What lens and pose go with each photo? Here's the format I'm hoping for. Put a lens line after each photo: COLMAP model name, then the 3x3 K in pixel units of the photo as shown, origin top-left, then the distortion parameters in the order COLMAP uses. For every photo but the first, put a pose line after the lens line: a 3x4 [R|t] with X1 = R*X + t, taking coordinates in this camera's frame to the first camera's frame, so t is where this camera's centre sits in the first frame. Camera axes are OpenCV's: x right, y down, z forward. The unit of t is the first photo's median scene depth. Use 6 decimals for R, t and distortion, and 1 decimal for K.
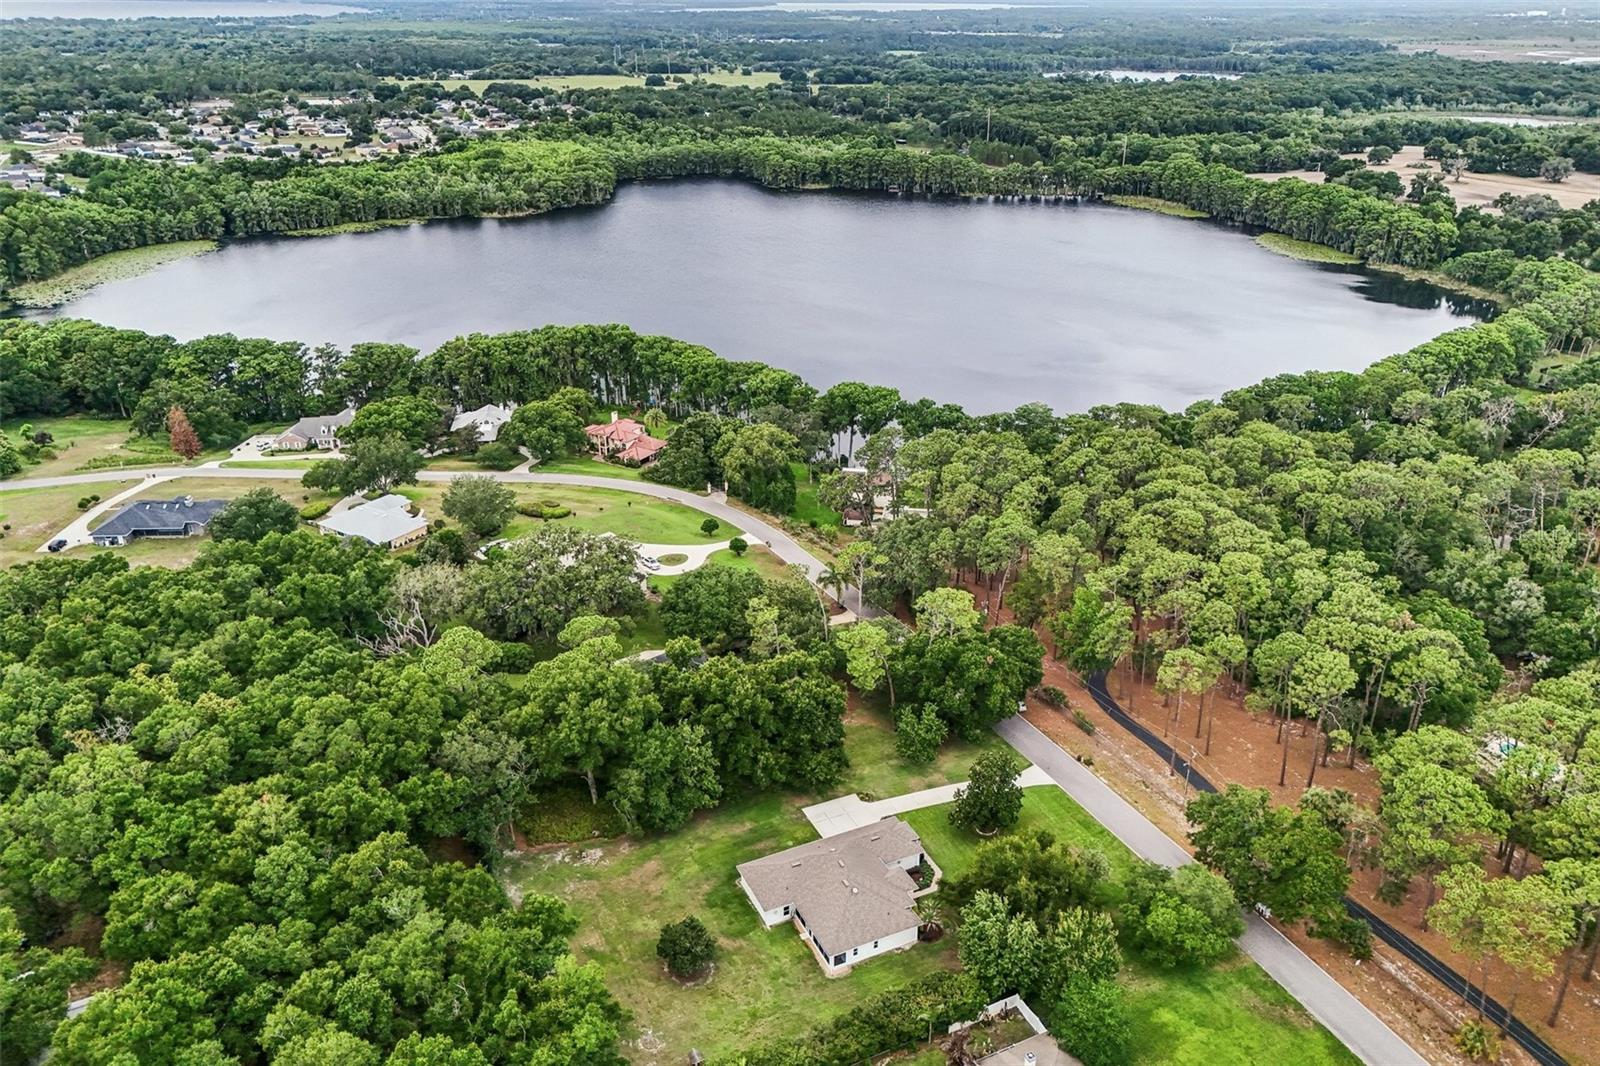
lens RADIAL K [[1184.4, 0, 805.8], [0, 1184.4, 516.5], [0, 0, 1]] dist [0.058603, -0.050493]
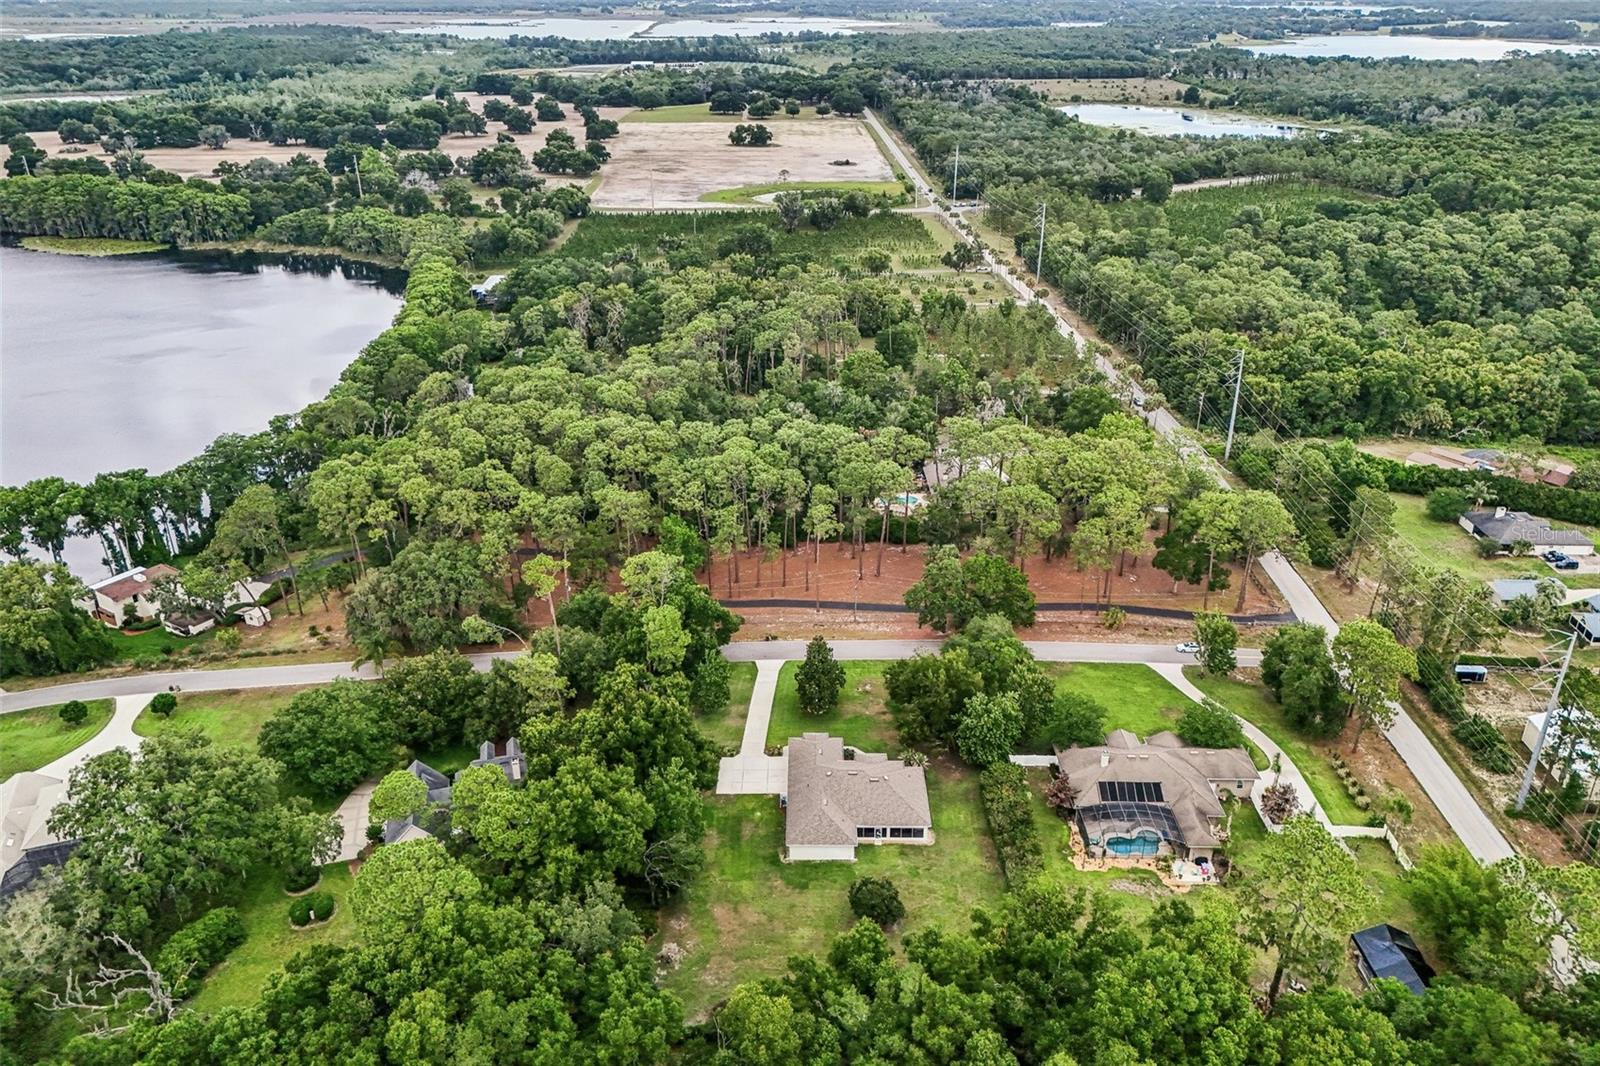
lens RADIAL K [[1162.3, 0, 805.1], [0, 1162.3, 539.8], [0, 0, 1]] dist [0.054733, -0.049383]
pose [[0.431935, -0.394251, 0.811171, -0.720033], [0.361599, 0.899647, 0.244708, -0.167888], [-0.826244, 0.187620, 0.531150, 0.397331]]
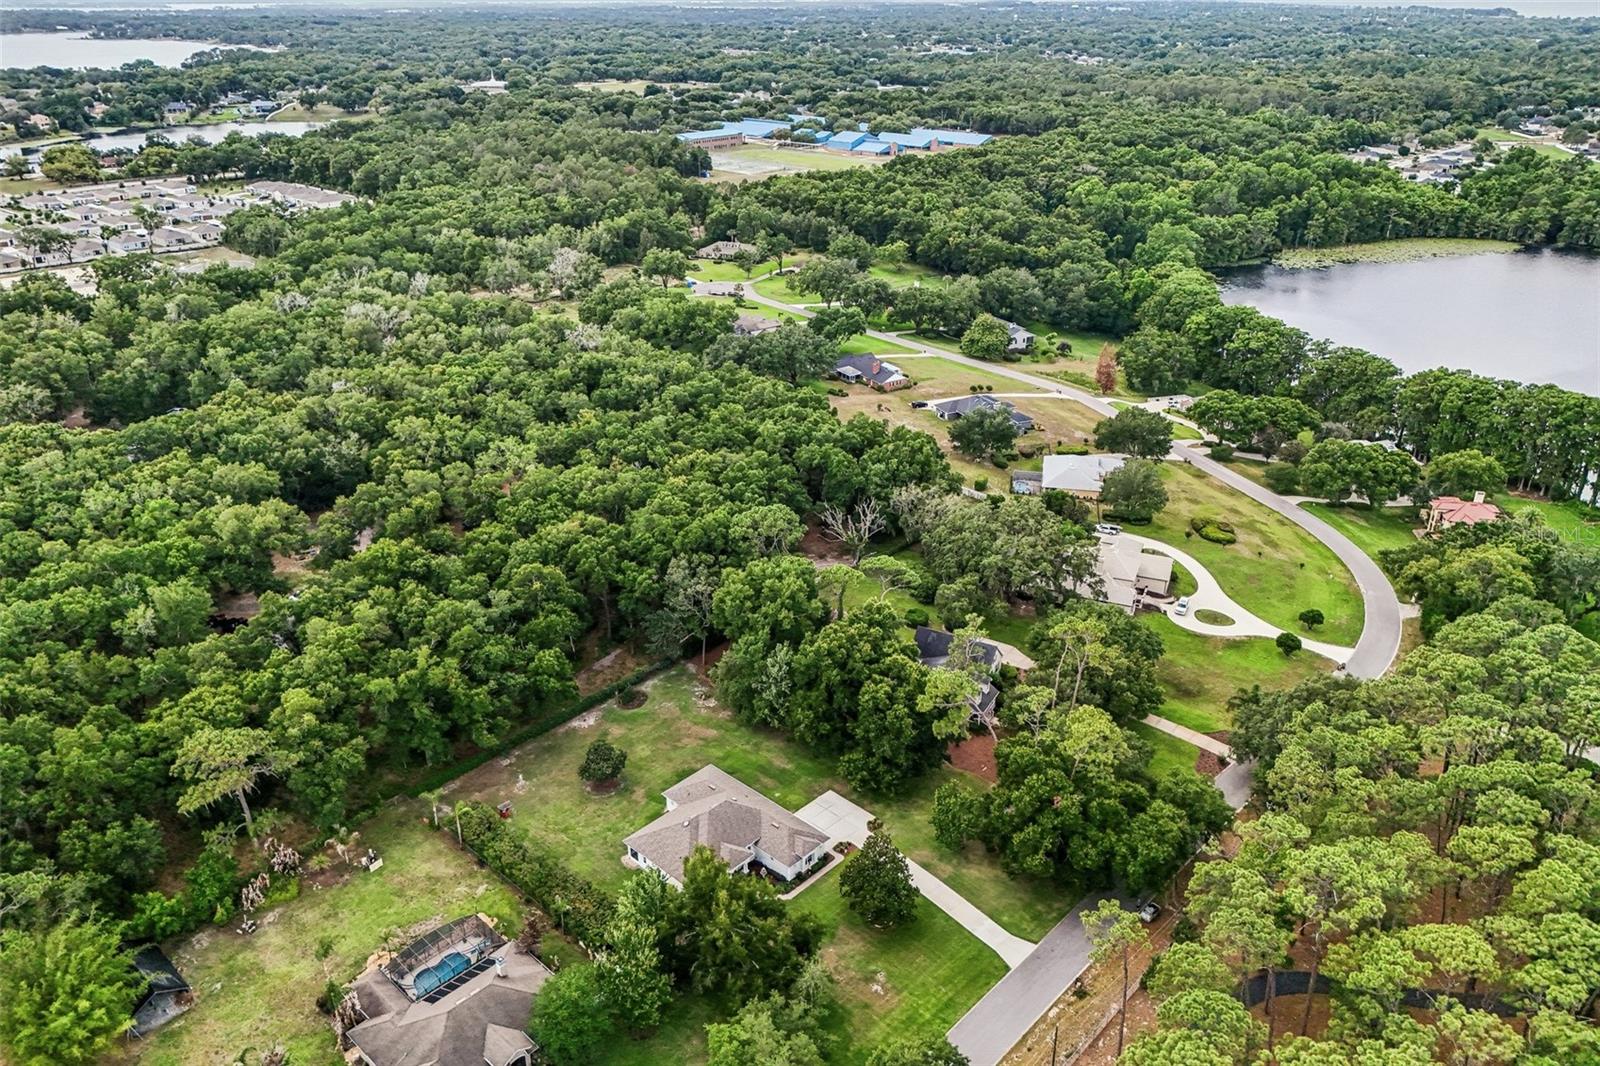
lens RADIAL K [[1184.4, 0, 805.8], [0, 1184.4, 516.5], [0, 0, 1]] dist [0.058603, -0.050493]
pose [[0.360311, 0.374055, -0.854552, 0.804368], [-0.371092, 0.897952, 0.236585, -0.204244], [0.855843, 0.231873, 0.462350, 0.484931]]
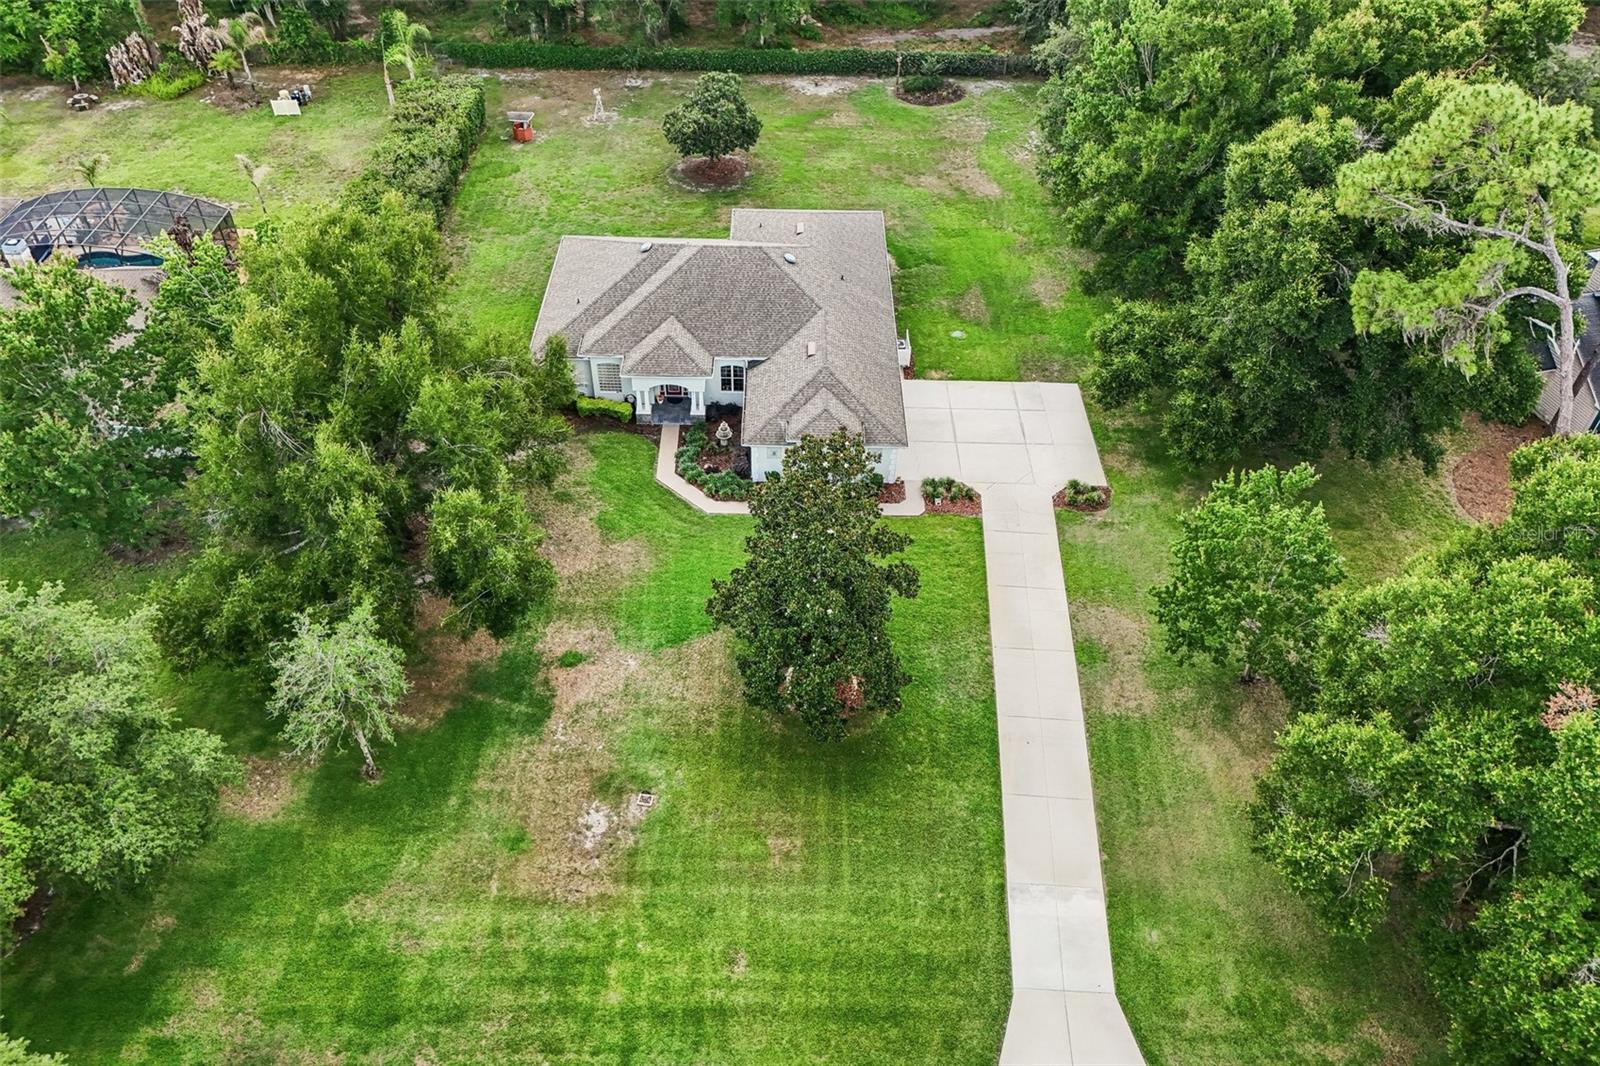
lens RADIAL K [[1184.4, 0, 805.8], [0, 1184.4, 516.5], [0, 0, 1]] dist [0.058603, -0.050493]
pose [[-0.424602, 0.591620, -0.685346, 0.343393], [-0.390044, 0.563593, 0.728168, 0.023100], [0.817055, 0.576497, -0.008545, 1.005025]]
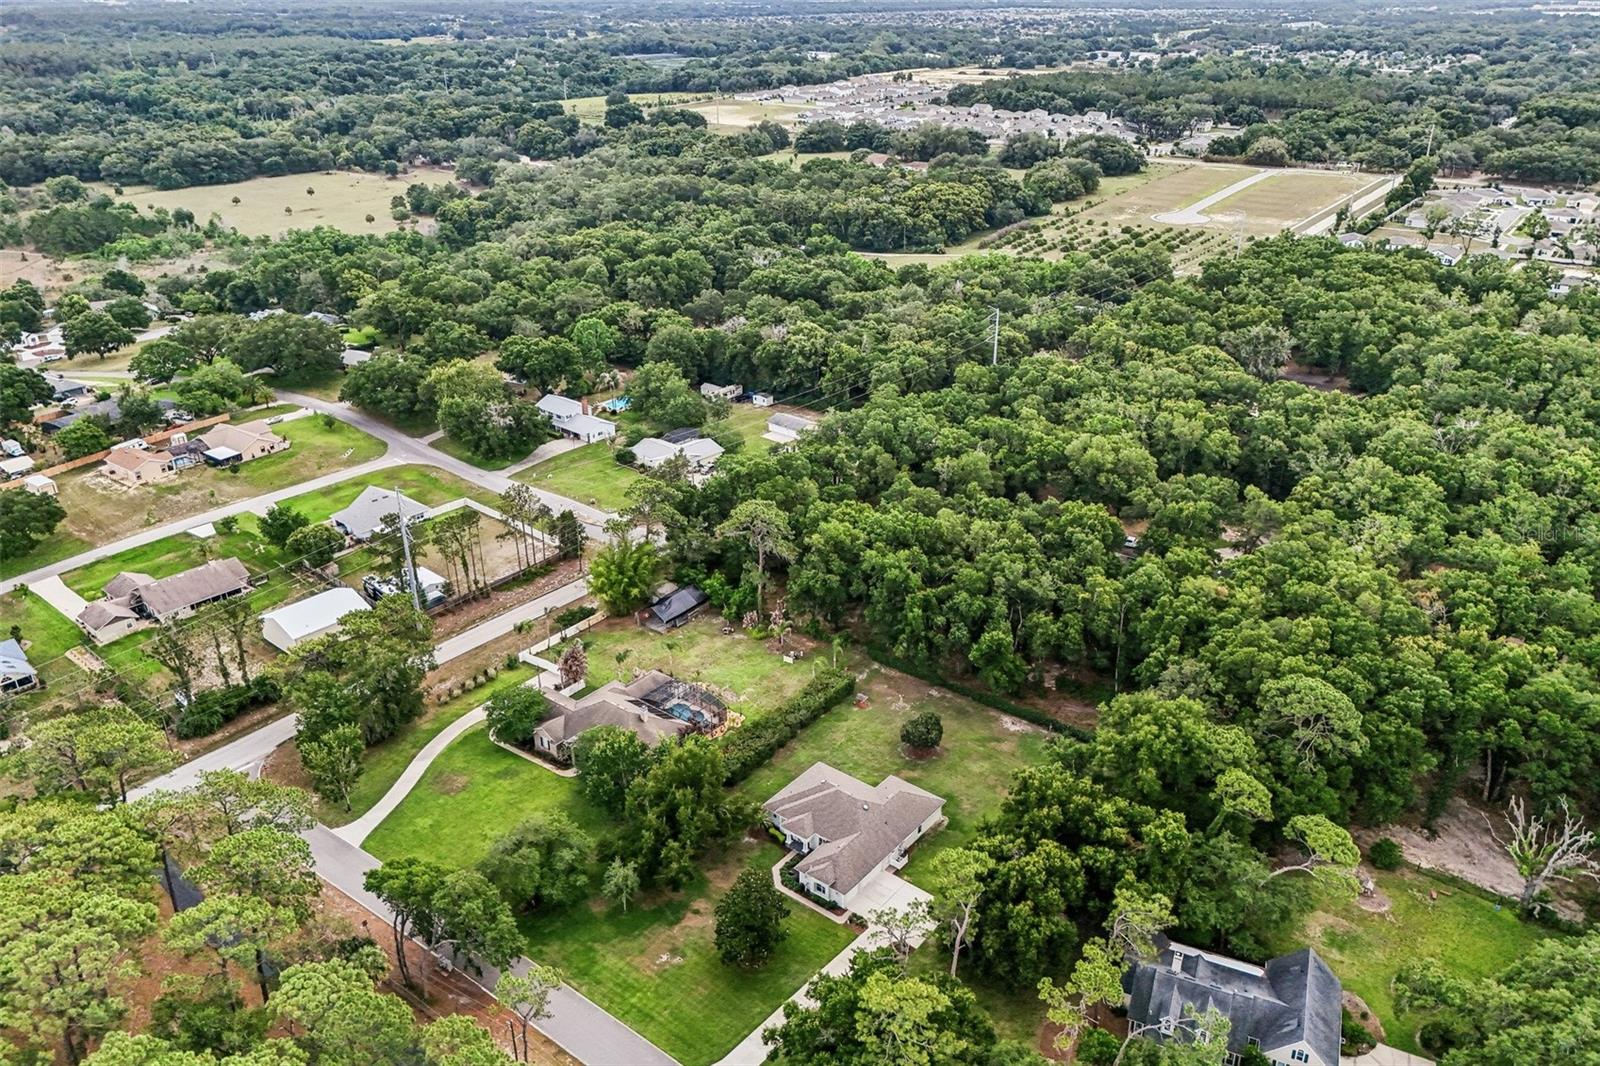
lens RADIAL K [[1162.3, 0, 805.1], [0, 1162.3, 539.8], [0, 0, 1]] dist [0.054733, -0.049383]
pose [[-0.896861, 0.186801, -0.400931, 0.413267], [-0.181342, 0.671468, 0.718502, -0.570348], [0.403430, 0.717102, -0.568339, 1.318437]]
